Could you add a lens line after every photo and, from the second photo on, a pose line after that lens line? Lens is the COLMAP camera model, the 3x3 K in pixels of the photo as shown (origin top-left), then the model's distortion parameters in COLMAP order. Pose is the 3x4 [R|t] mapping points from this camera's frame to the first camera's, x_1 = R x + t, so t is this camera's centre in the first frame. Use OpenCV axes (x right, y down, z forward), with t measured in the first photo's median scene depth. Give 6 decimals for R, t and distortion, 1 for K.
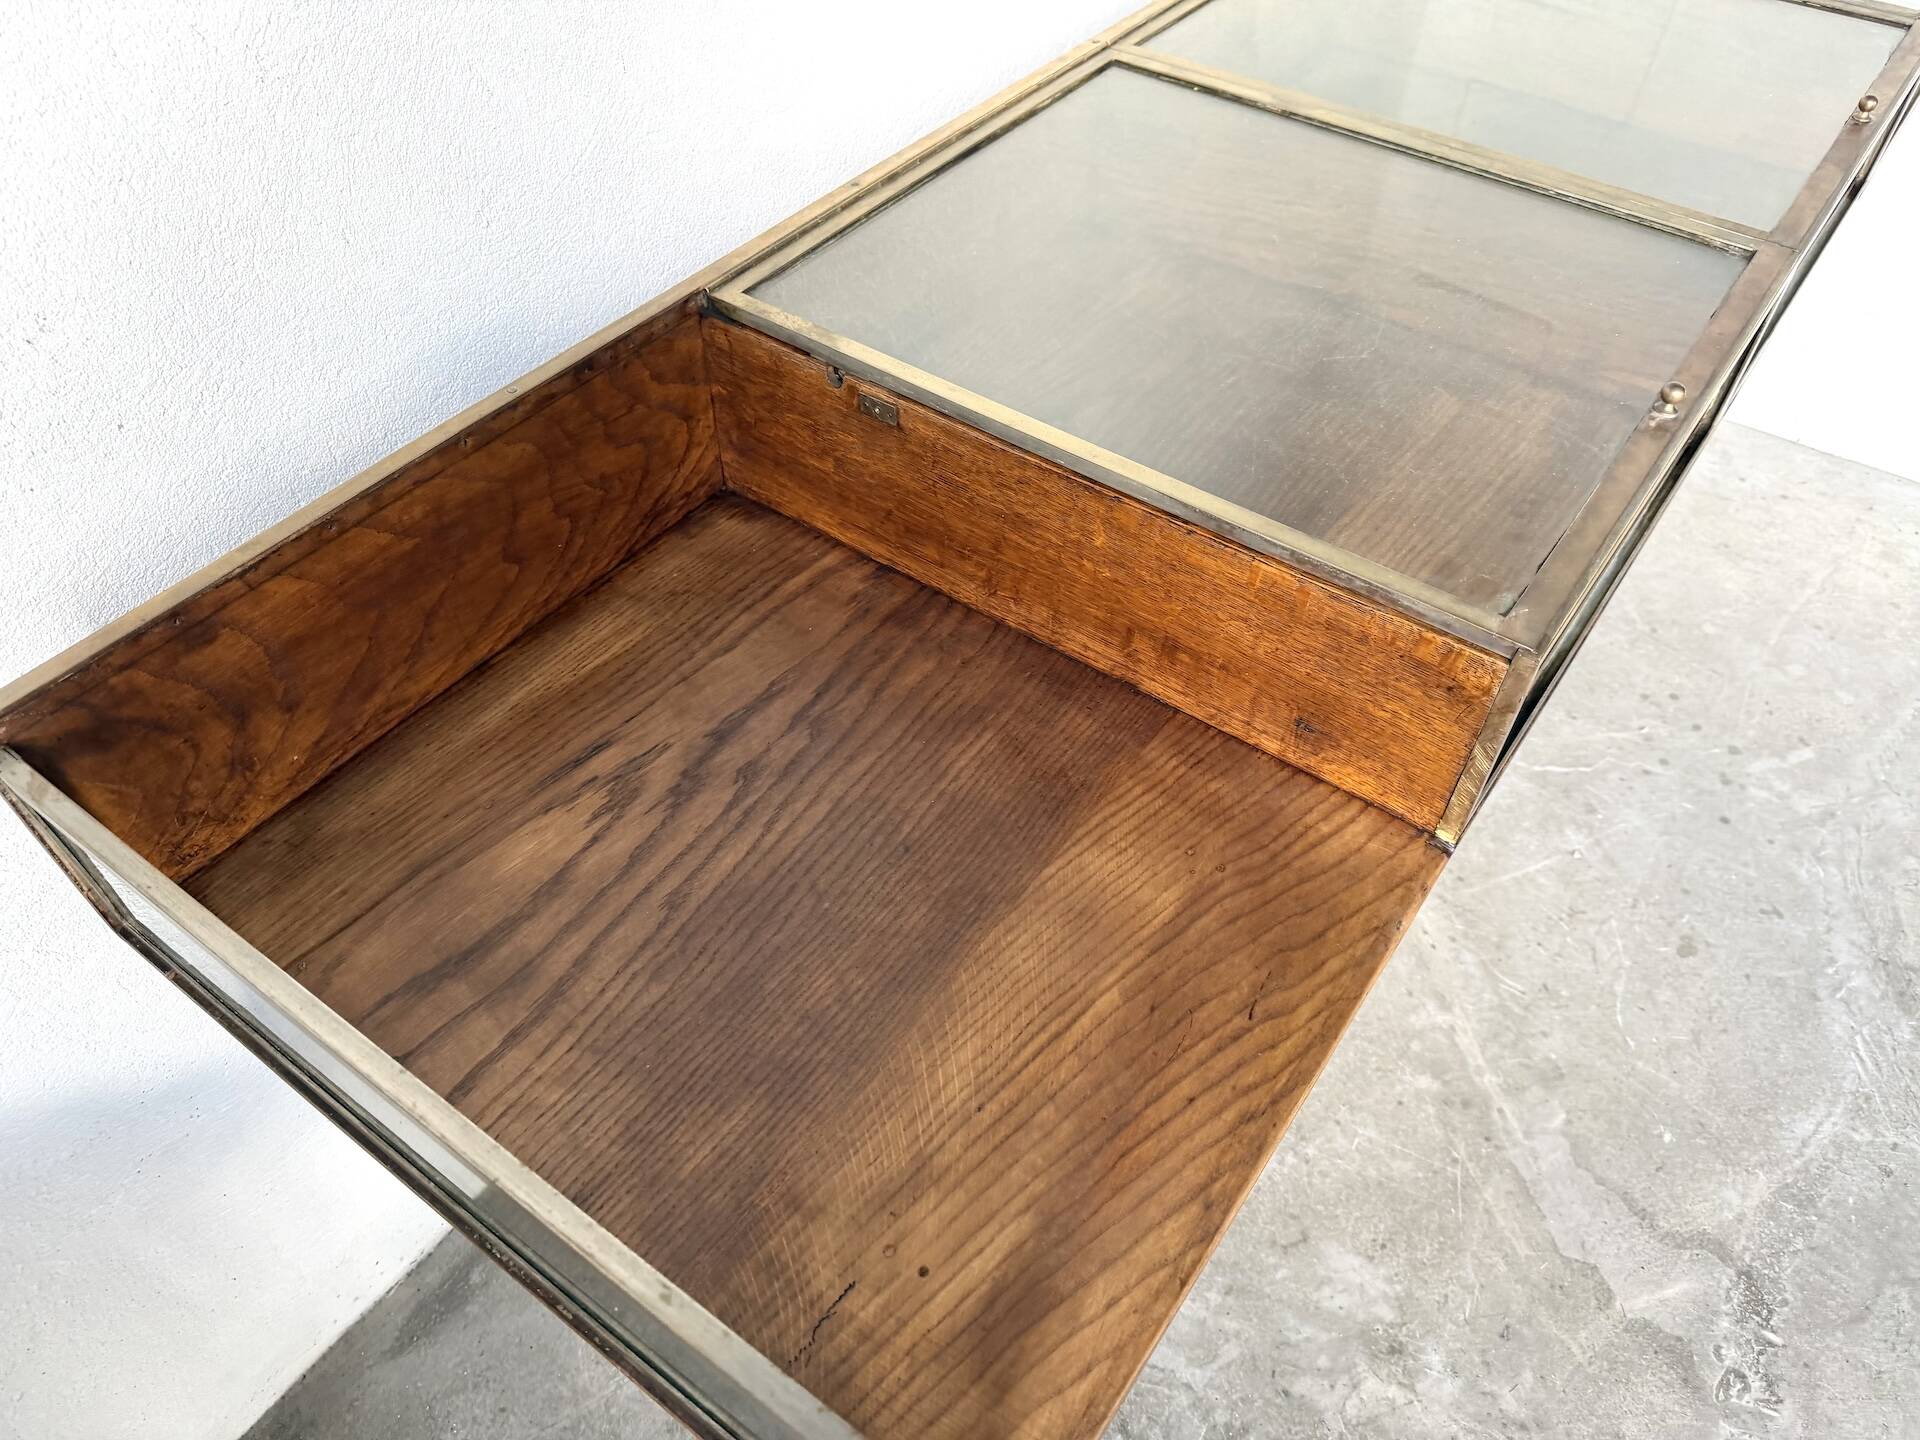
lens RADIAL K [[1369.5, 0, 975.7], [0, 1369.5, 734.9], [0, 0, 1]] dist [0.030085, -0.040515]
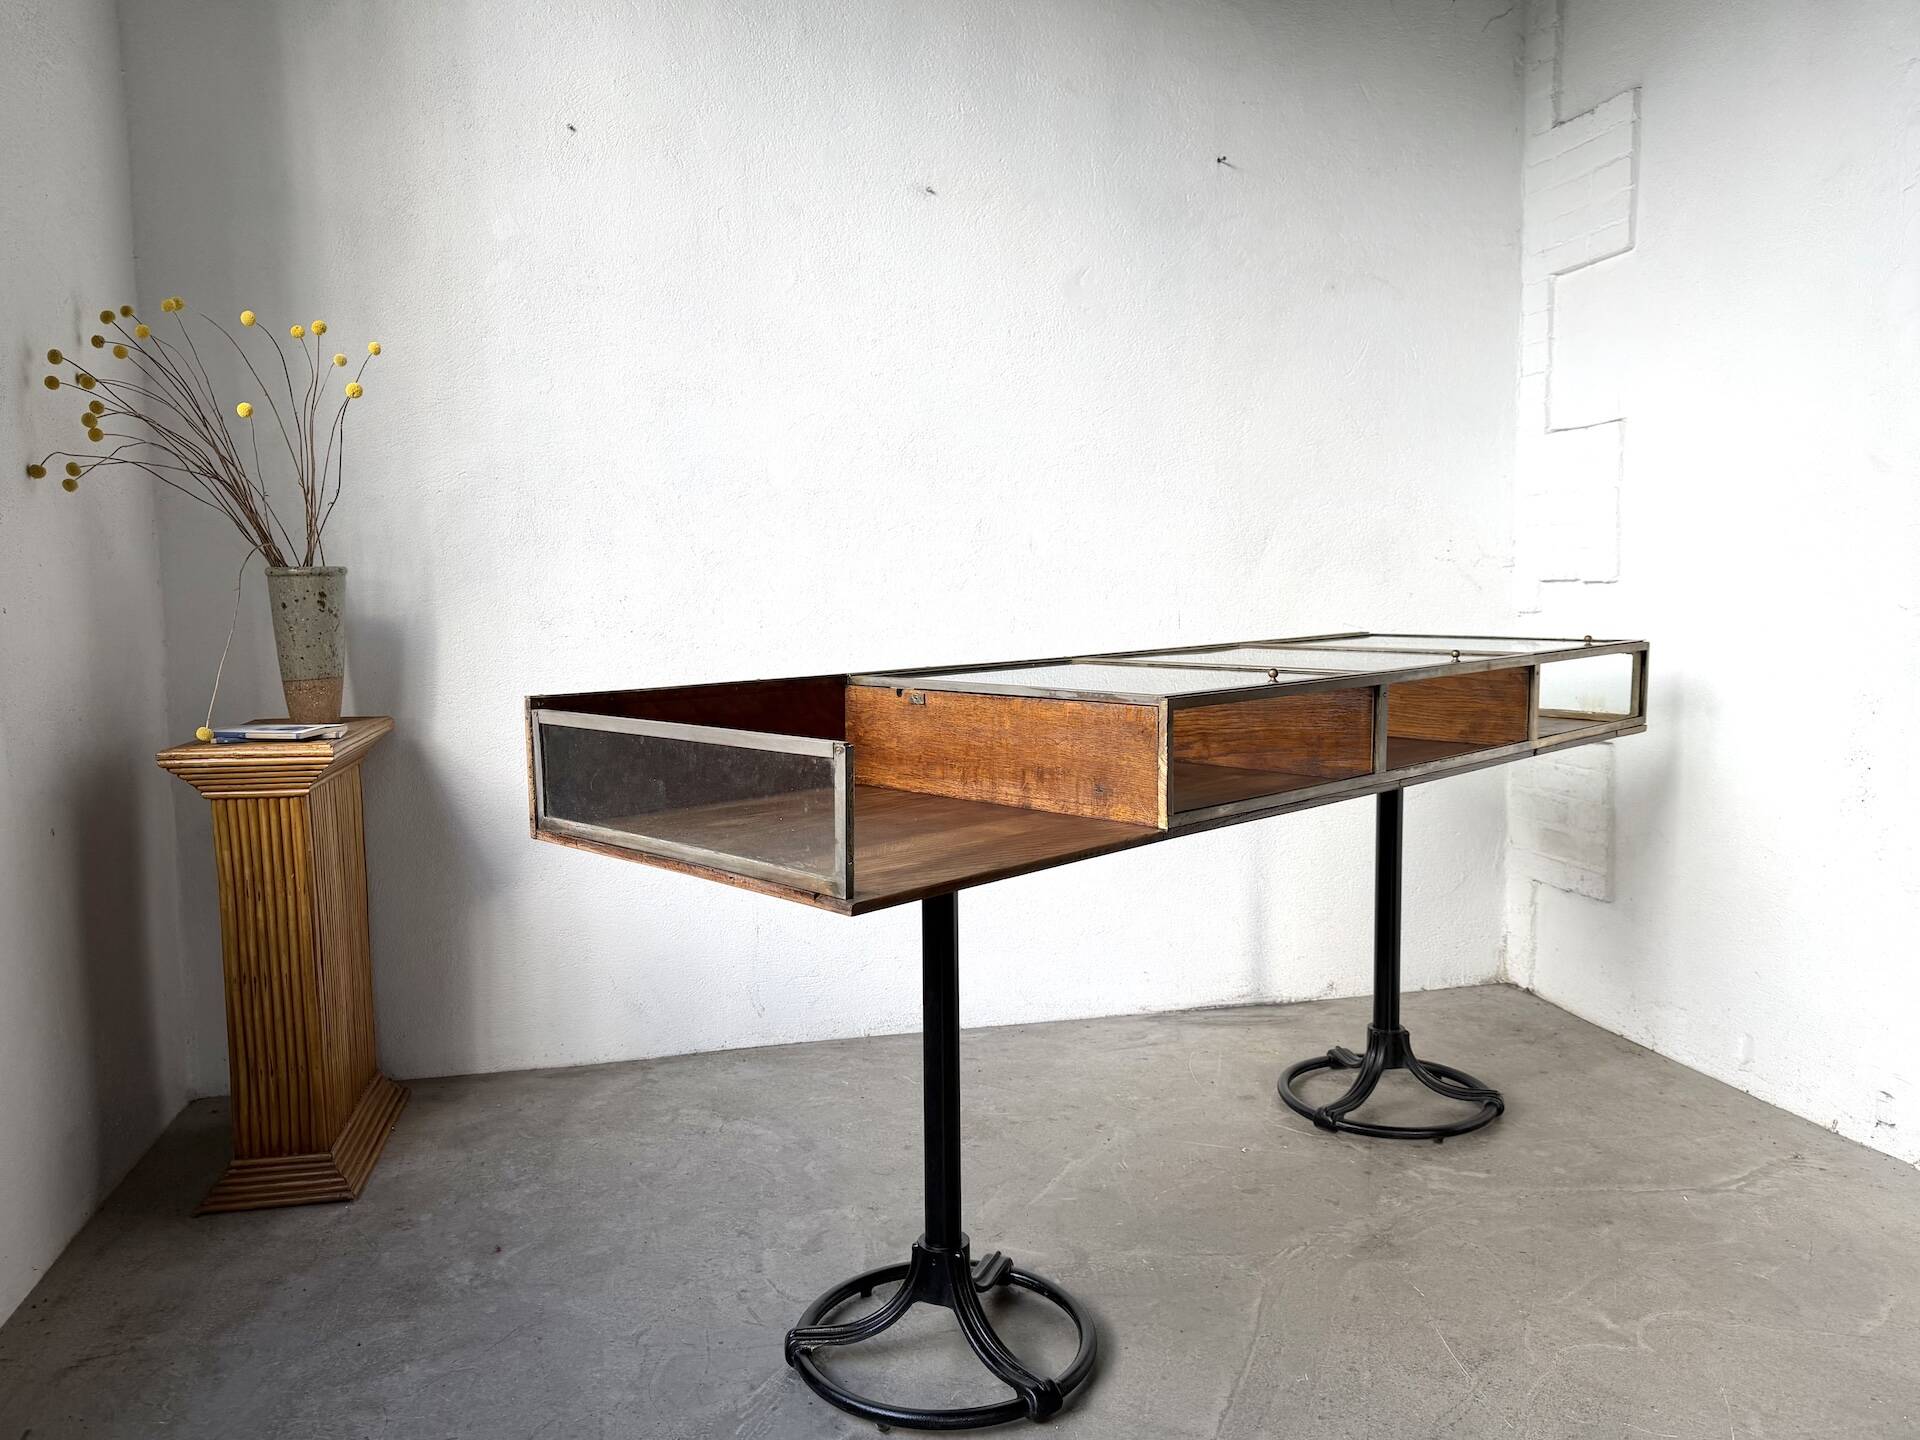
lens RADIAL K [[1428.0, 0, 952.8], [0, 1428.0, 714.8], [0, 0, 1]] dist [0.033962, -0.047605]
pose [[0.748961, 0.057080, -0.660151, 2.158713], [-0.484120, 0.727383, -0.486355, 1.162547], [0.452422, 0.683853, 0.572415, -0.546625]]
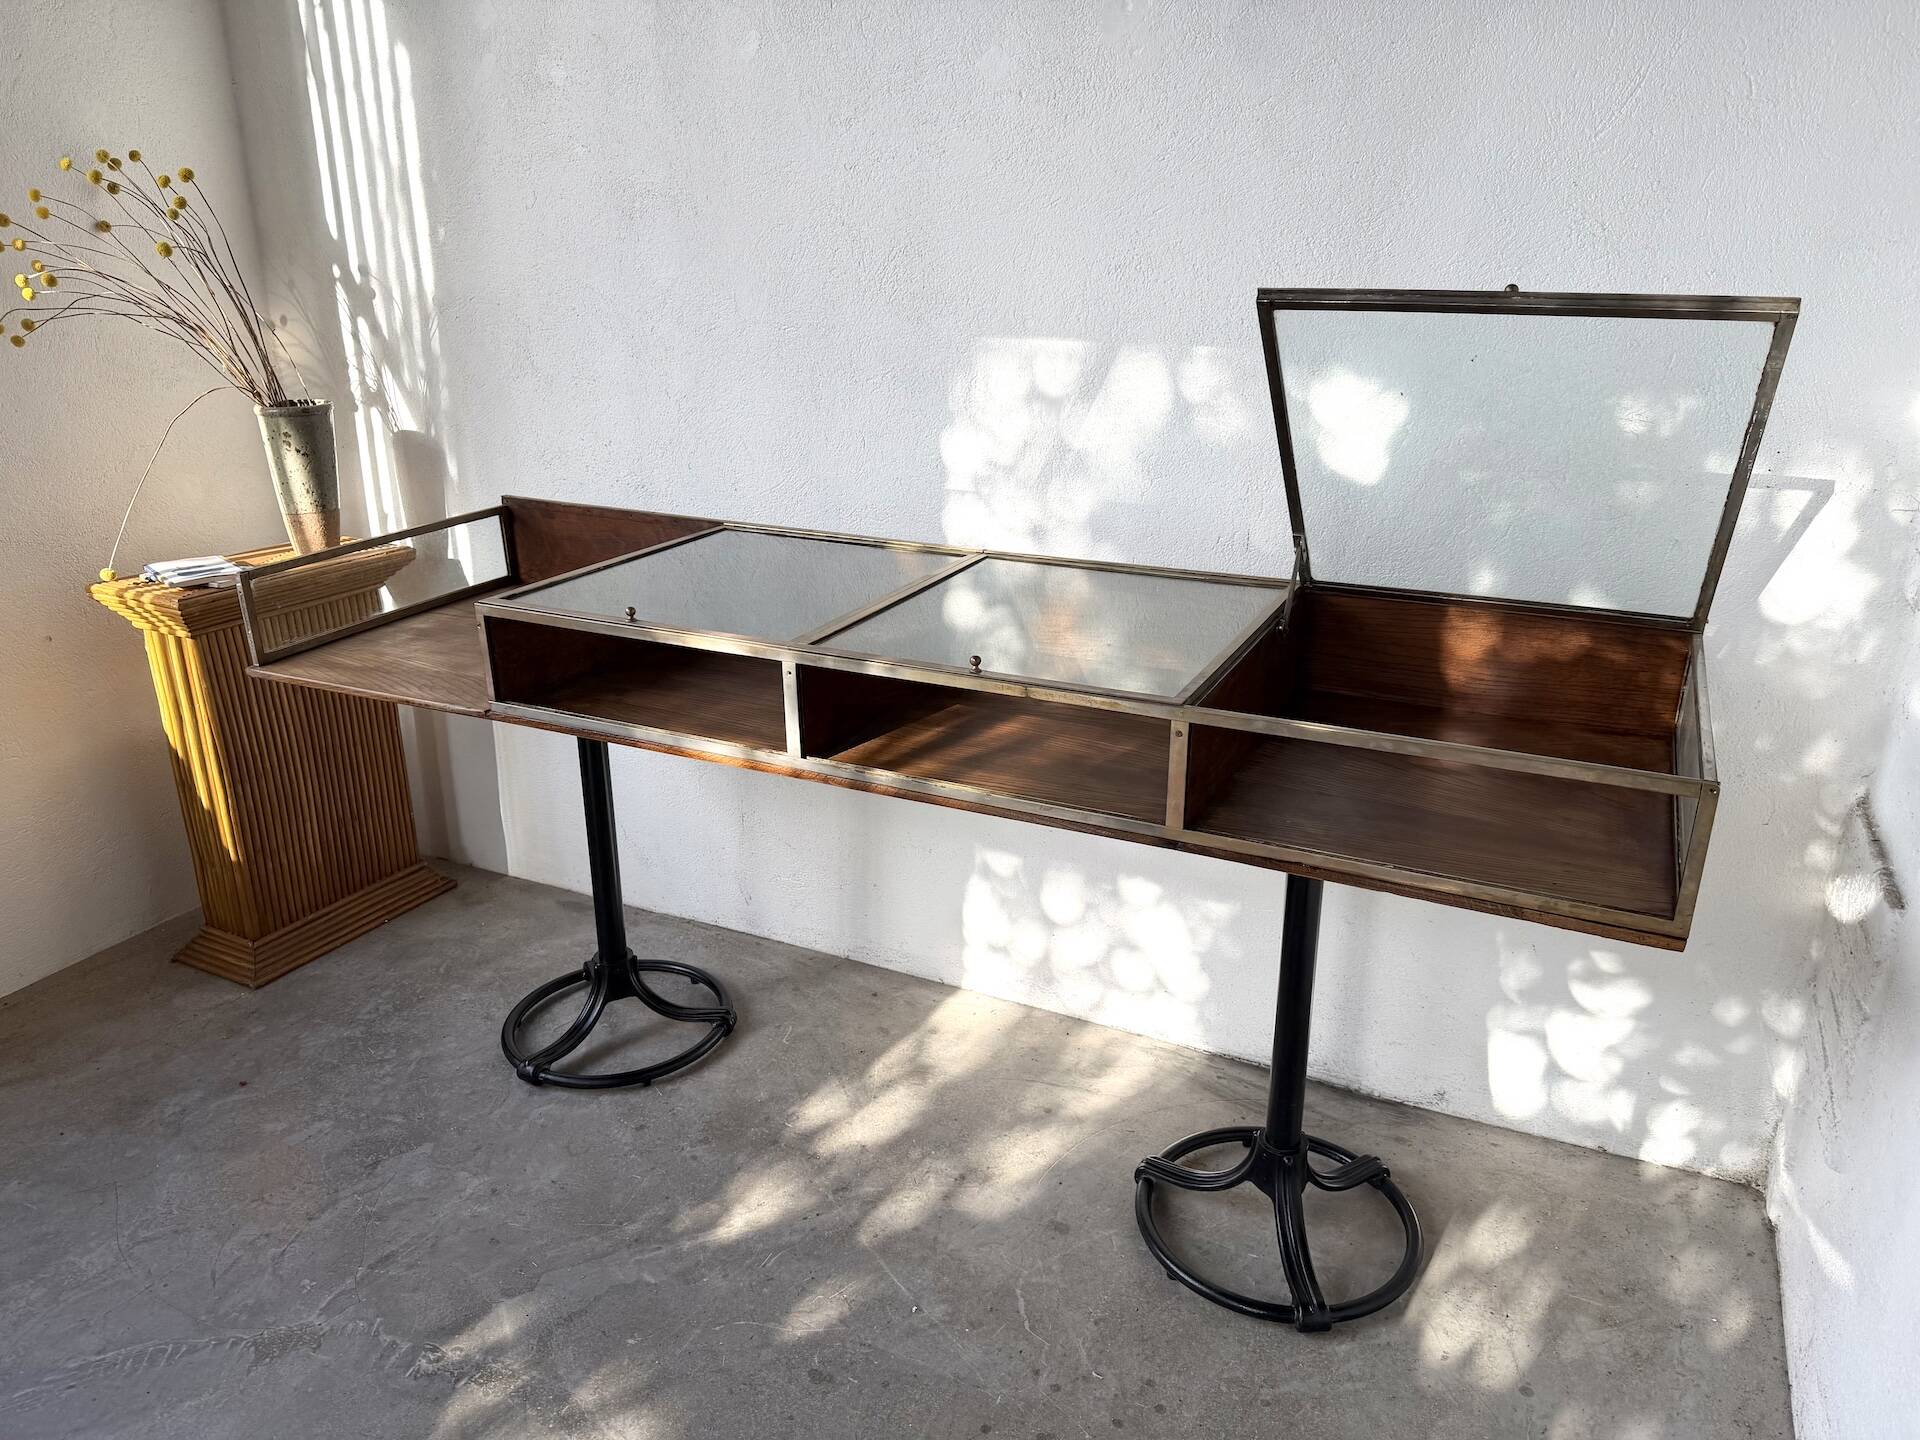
lens RADIAL K [[1369.5, 0, 947.8], [0, 1369.5, 725.8], [0, 0, 1]] dist [0.030085, -0.040515]
pose [[0.162779, 0.332235, -0.929044, 2.382234], [-0.731359, 0.672665, 0.112409, -0.662343], [0.662282, 0.661167, 0.352479, 0.627609]]
